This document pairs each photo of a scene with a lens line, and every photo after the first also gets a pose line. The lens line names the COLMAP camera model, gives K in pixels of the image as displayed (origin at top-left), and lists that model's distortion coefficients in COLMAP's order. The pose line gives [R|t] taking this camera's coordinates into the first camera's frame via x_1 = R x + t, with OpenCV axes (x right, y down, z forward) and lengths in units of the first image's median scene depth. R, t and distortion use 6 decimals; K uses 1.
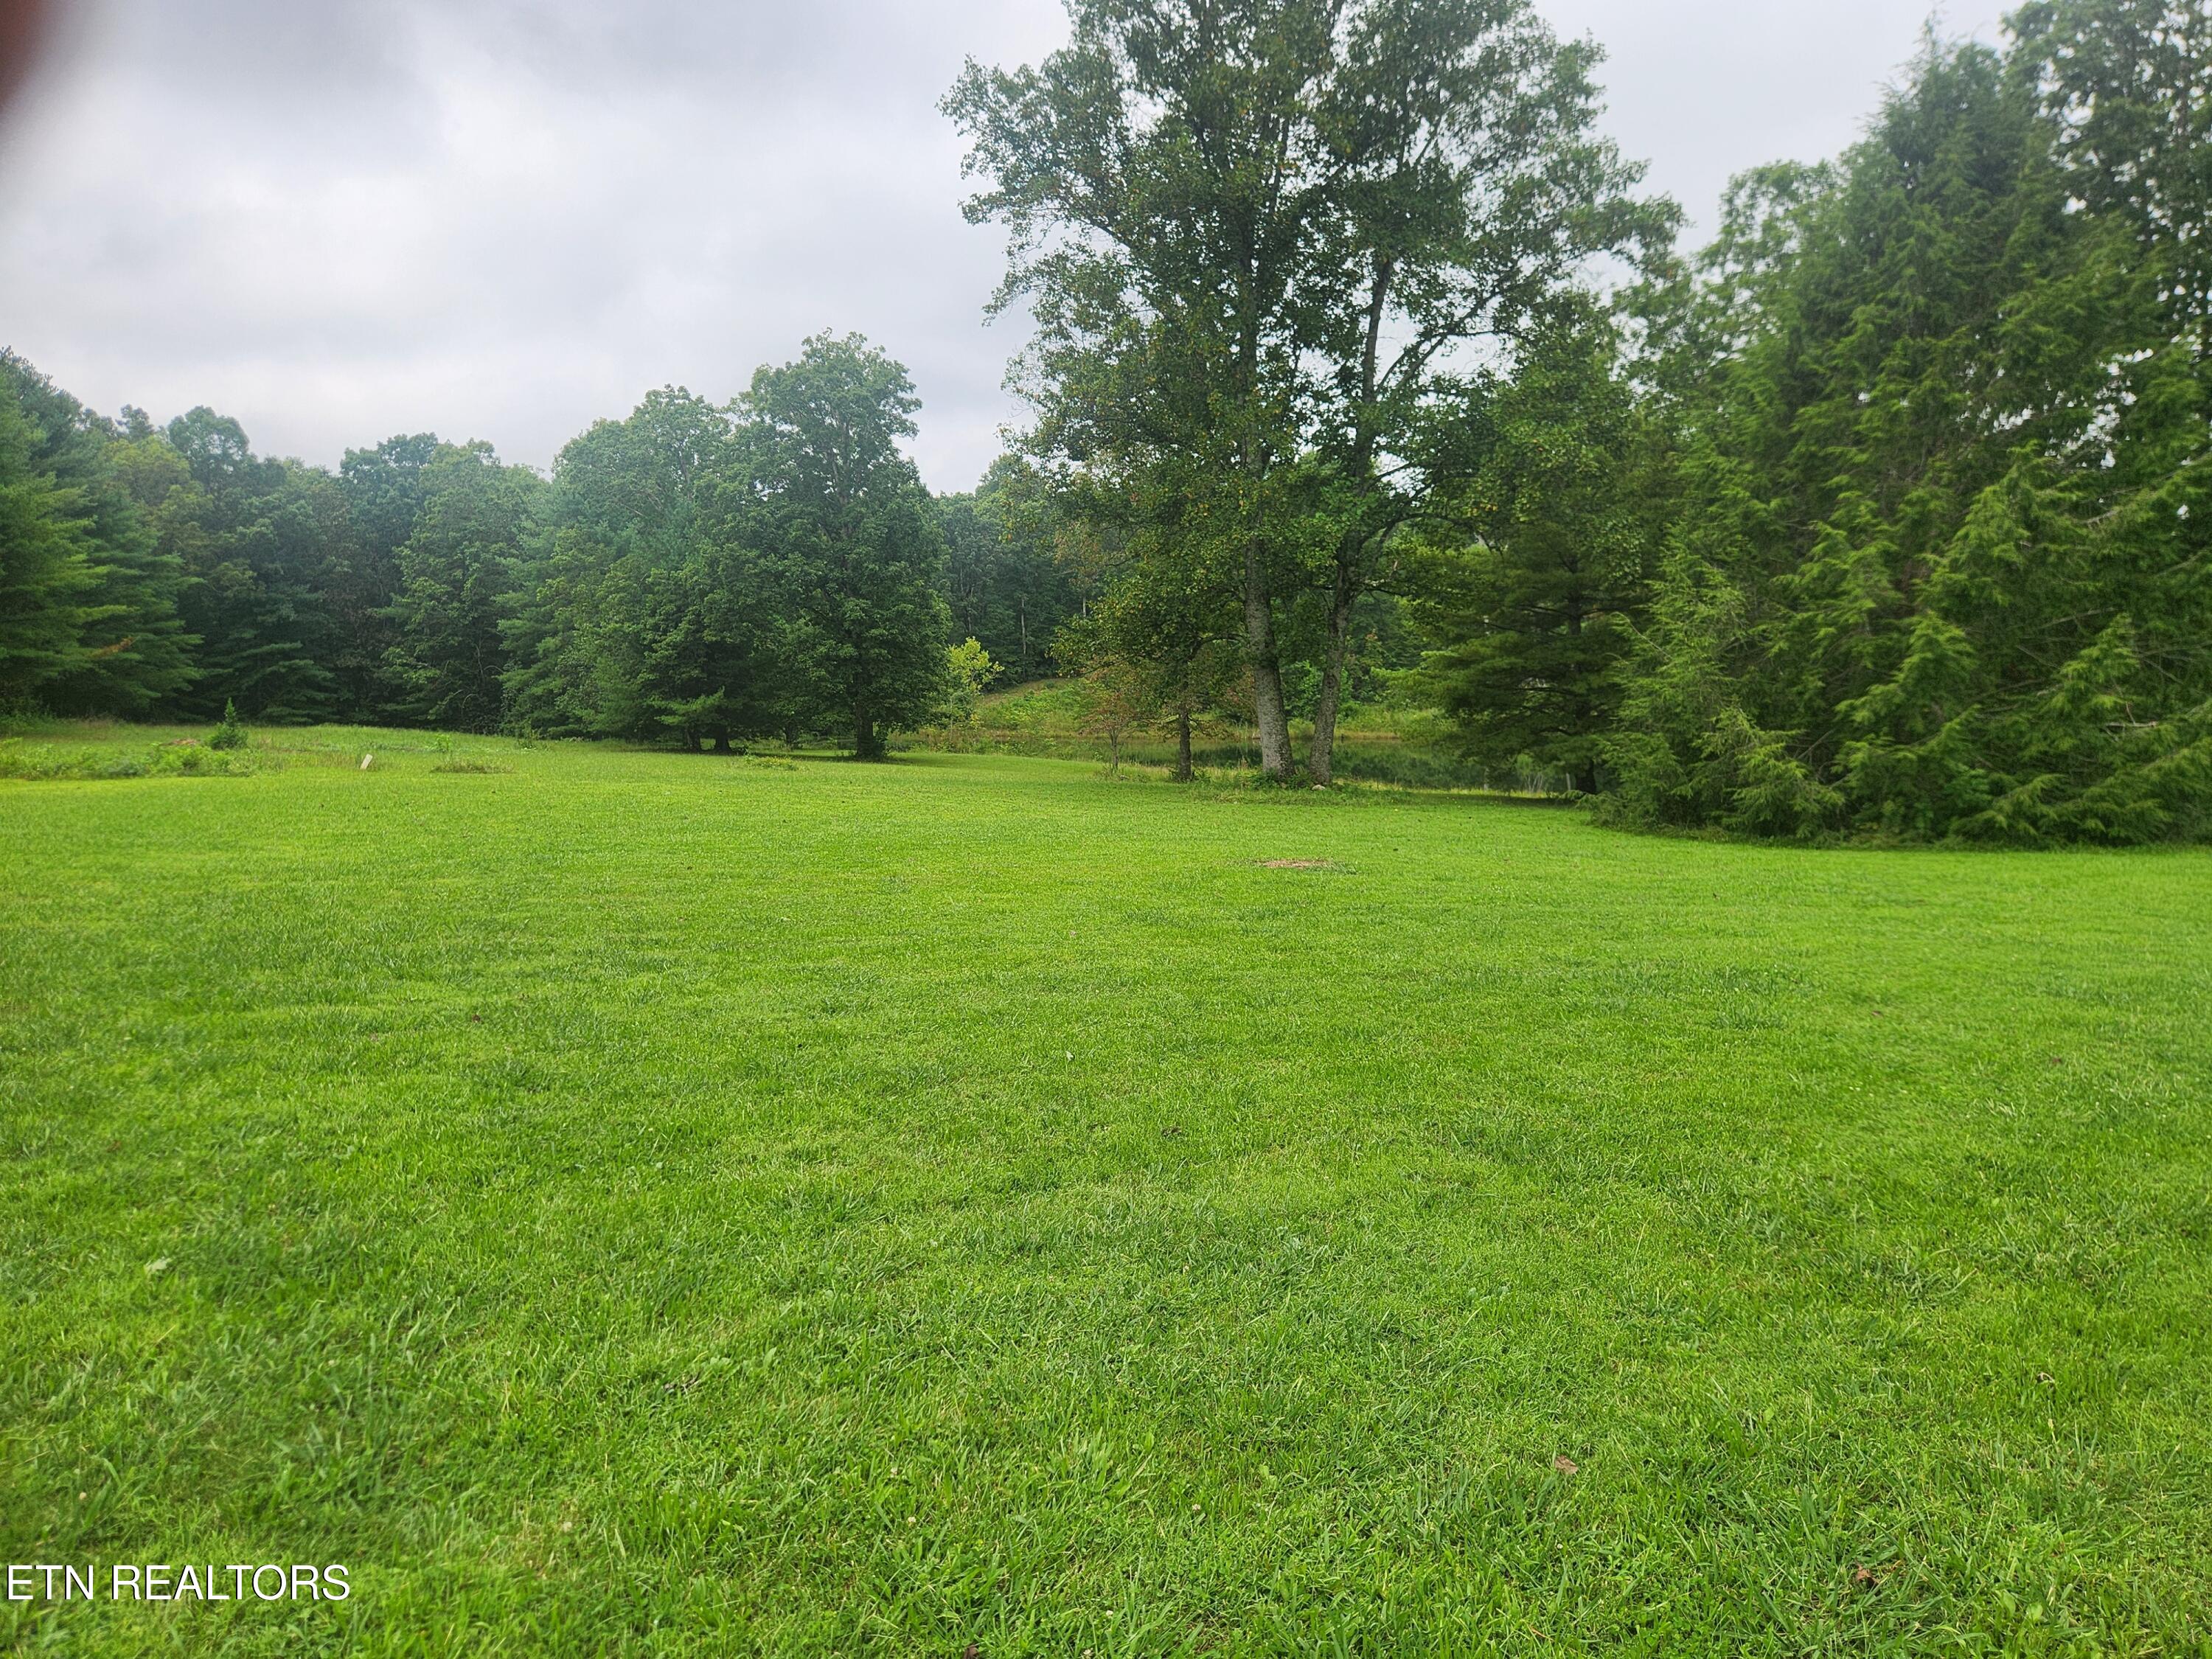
lens RADIAL K [[1564.1, 0, 1109.2], [0, 1564.1, 836.6], [0, 0, 1]] dist [0.086311, -0.082117]
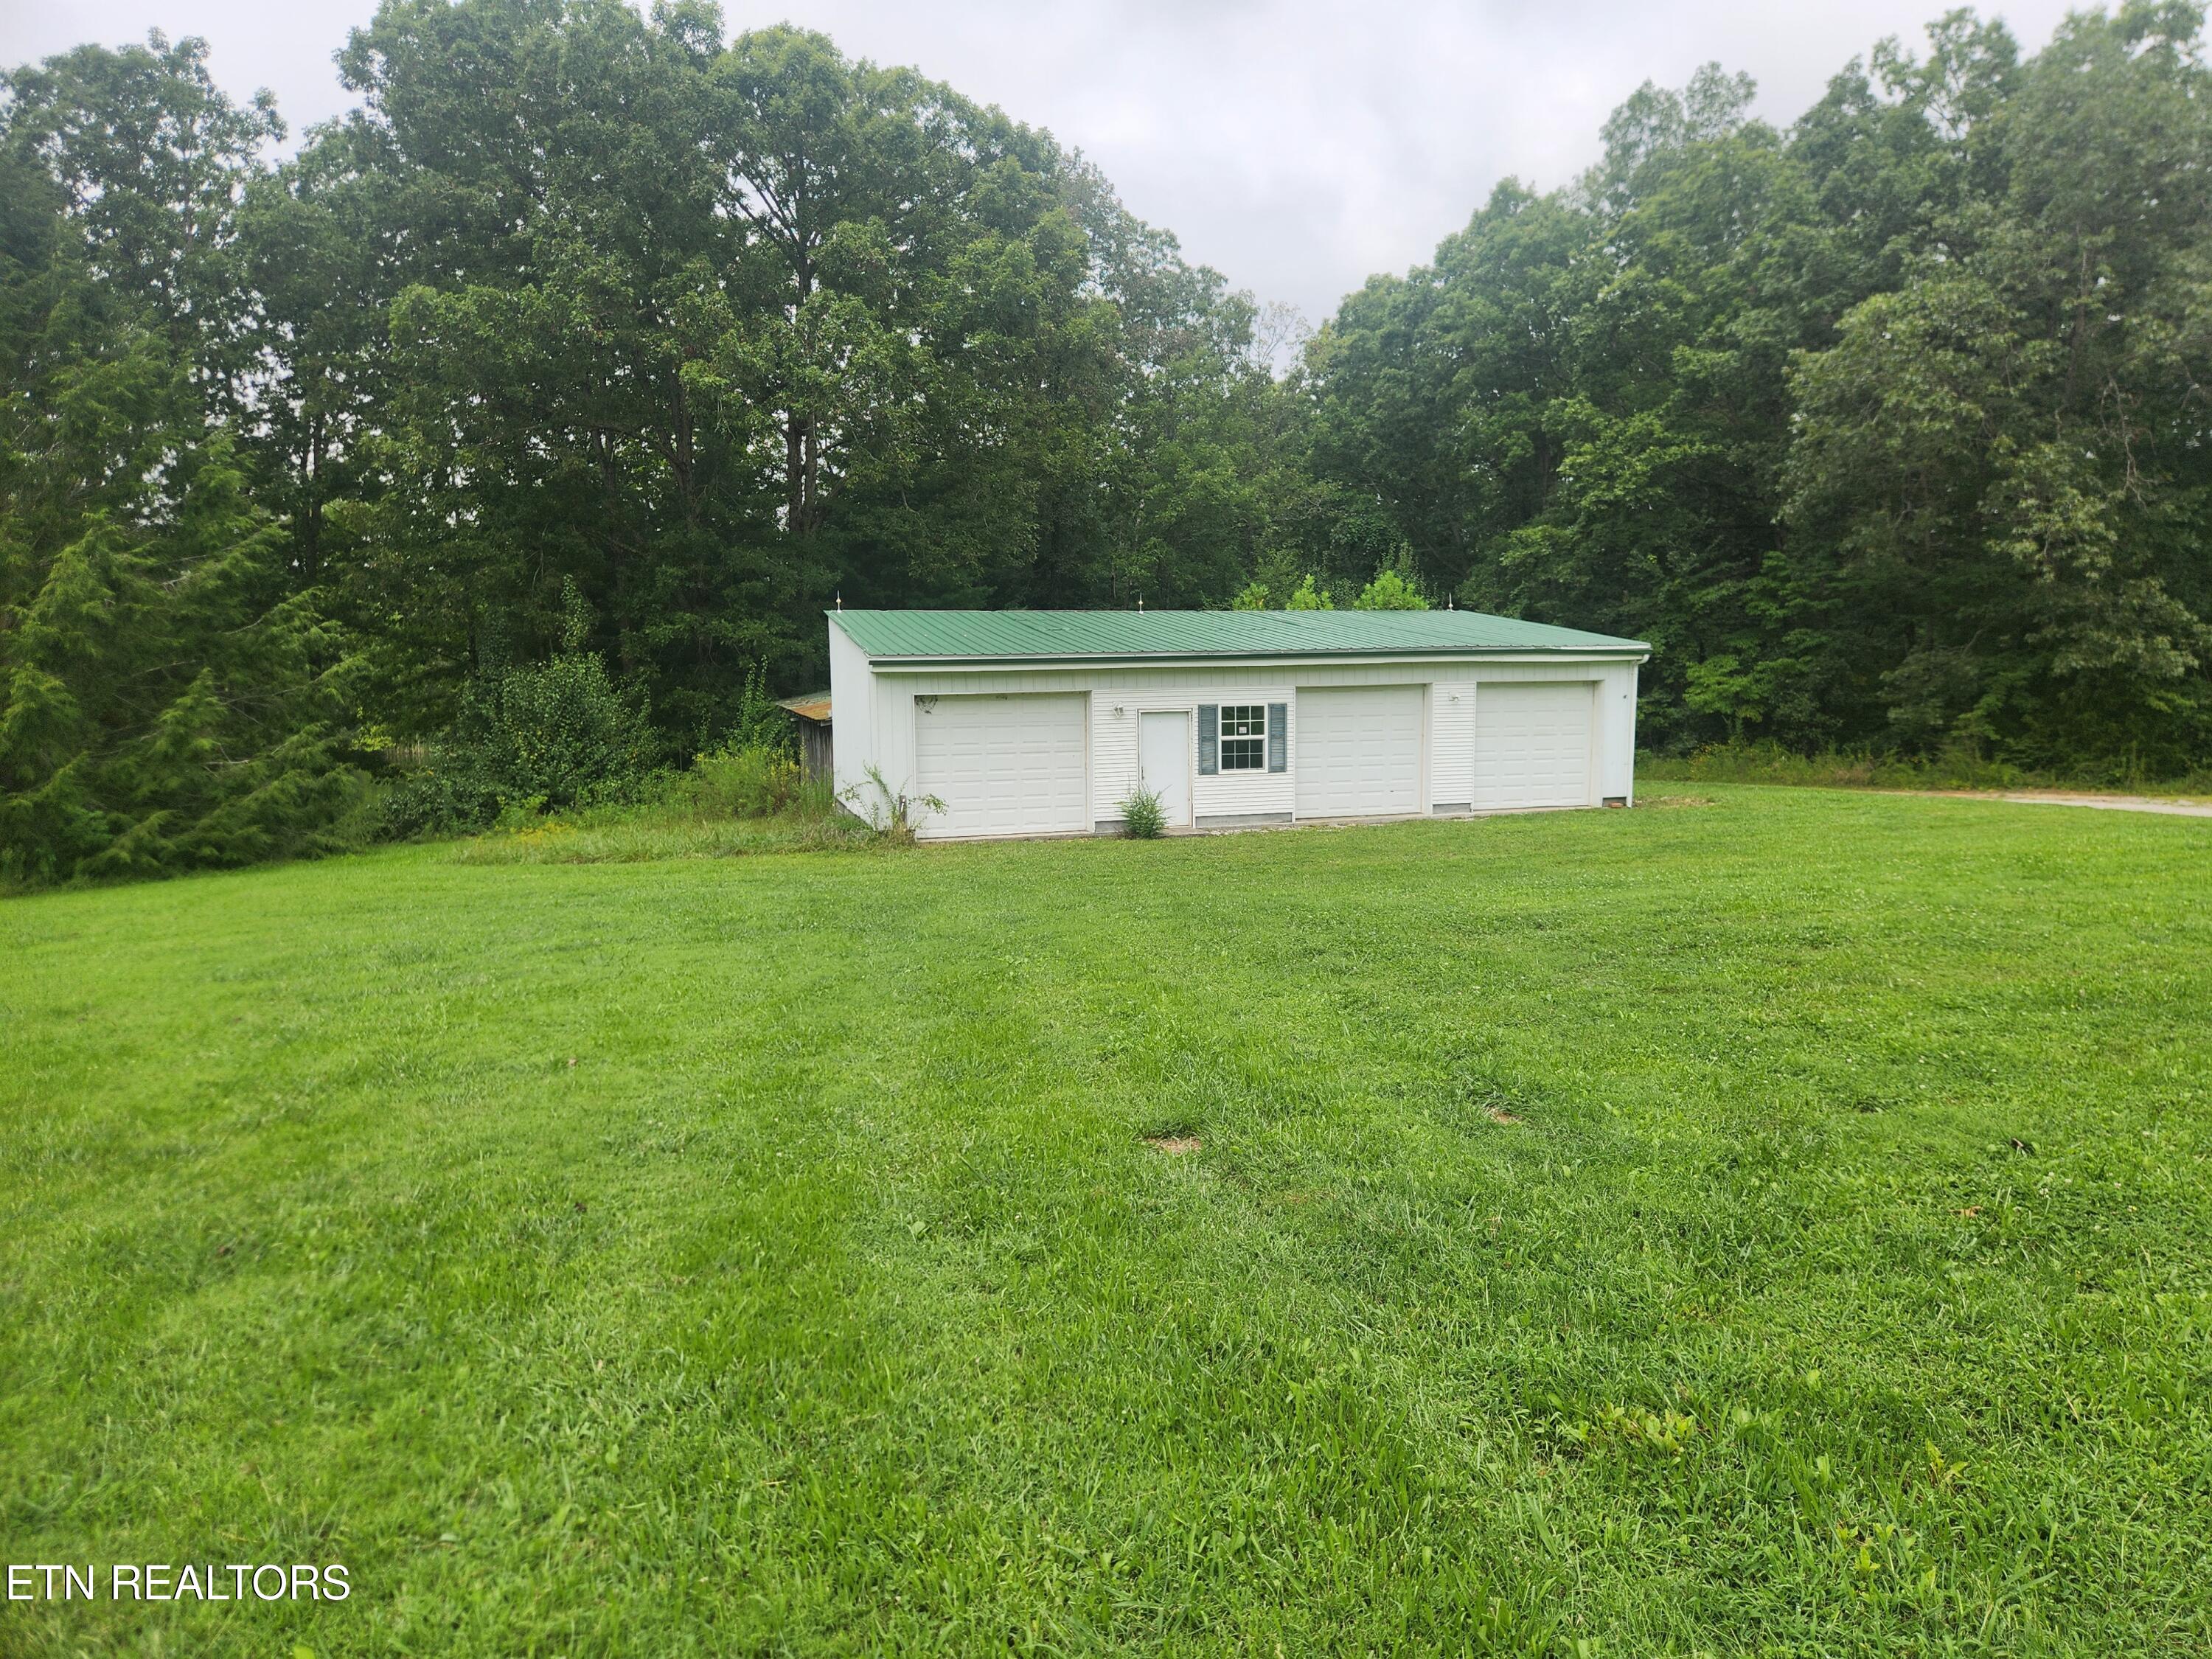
lens RADIAL K [[1564.1, 0, 1109.2], [0, 1564.1, 836.6], [0, 0, 1]] dist [0.086311, -0.082117]
pose [[0.468358, -0.090865, 0.878854, -0.078413], [0.110796, 0.992886, 0.043610, 0.003269], [-0.876564, 0.076948, 0.475093, -0.101099]]
